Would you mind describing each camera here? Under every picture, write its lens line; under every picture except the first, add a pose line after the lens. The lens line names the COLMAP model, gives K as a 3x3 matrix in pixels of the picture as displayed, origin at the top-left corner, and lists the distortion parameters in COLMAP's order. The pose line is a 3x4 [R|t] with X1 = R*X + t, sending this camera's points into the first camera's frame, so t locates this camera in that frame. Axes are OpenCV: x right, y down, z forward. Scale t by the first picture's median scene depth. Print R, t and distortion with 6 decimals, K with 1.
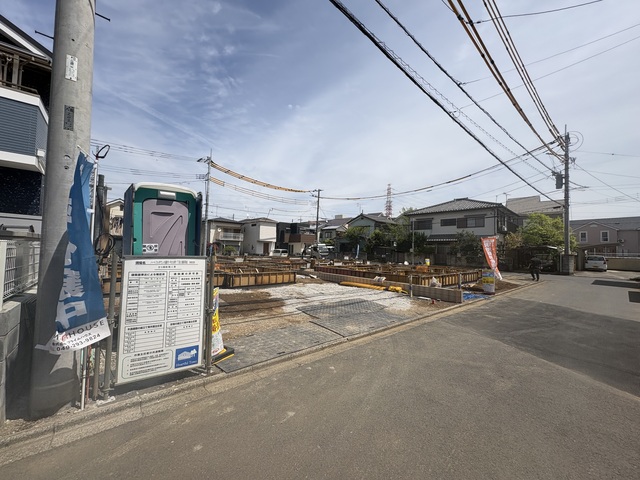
lens RADIAL K [[254.5, 0, 319.5], [0, 254.5, 240.2], [0, 0, 1]] dist [0.000493, 0.000213]
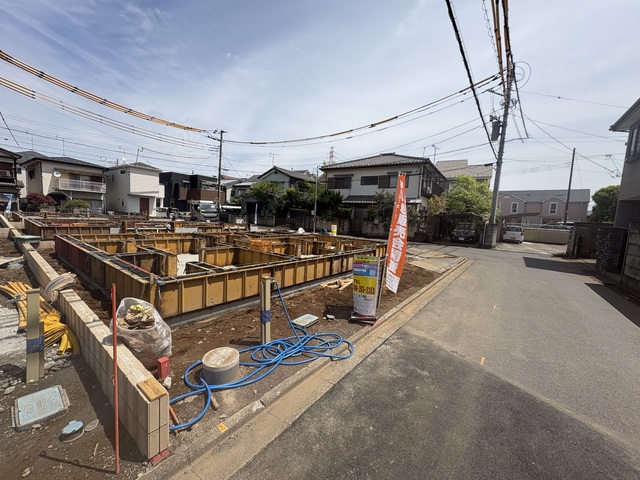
lens RADIAL K [[254.5, 0, 319.5], [0, 254.5, 240.2], [0, 0, 1]] dist [0.000493, 0.000213]
pose [[0.975792, 0.010840, 0.218430, 0.245104], [-0.041461, 0.989827, 0.136098, 0.019681], [-0.214733, -0.141860, 0.966315, 0.312155]]
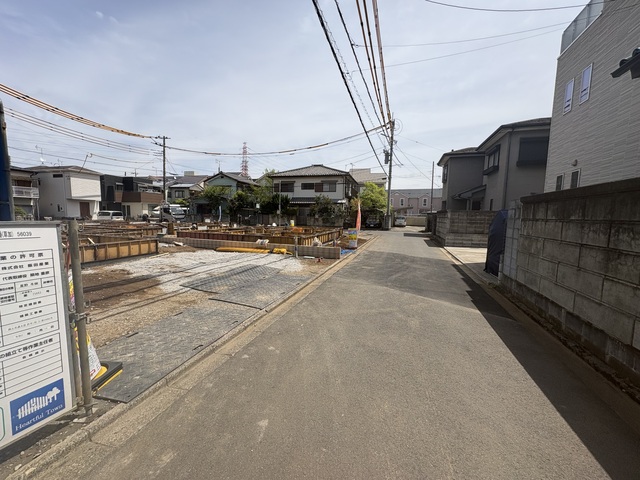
lens RADIAL K [[254.5, 0, 319.5], [0, 254.5, 240.2], [0, 0, 1]] dist [0.000493, 0.000213]
pose [[0.852707, -0.058208, 0.519136, -0.040056], [-0.019429, 0.989552, 0.142865, 0.002281], [-0.522028, -0.131908, 0.842667, 0.039989]]
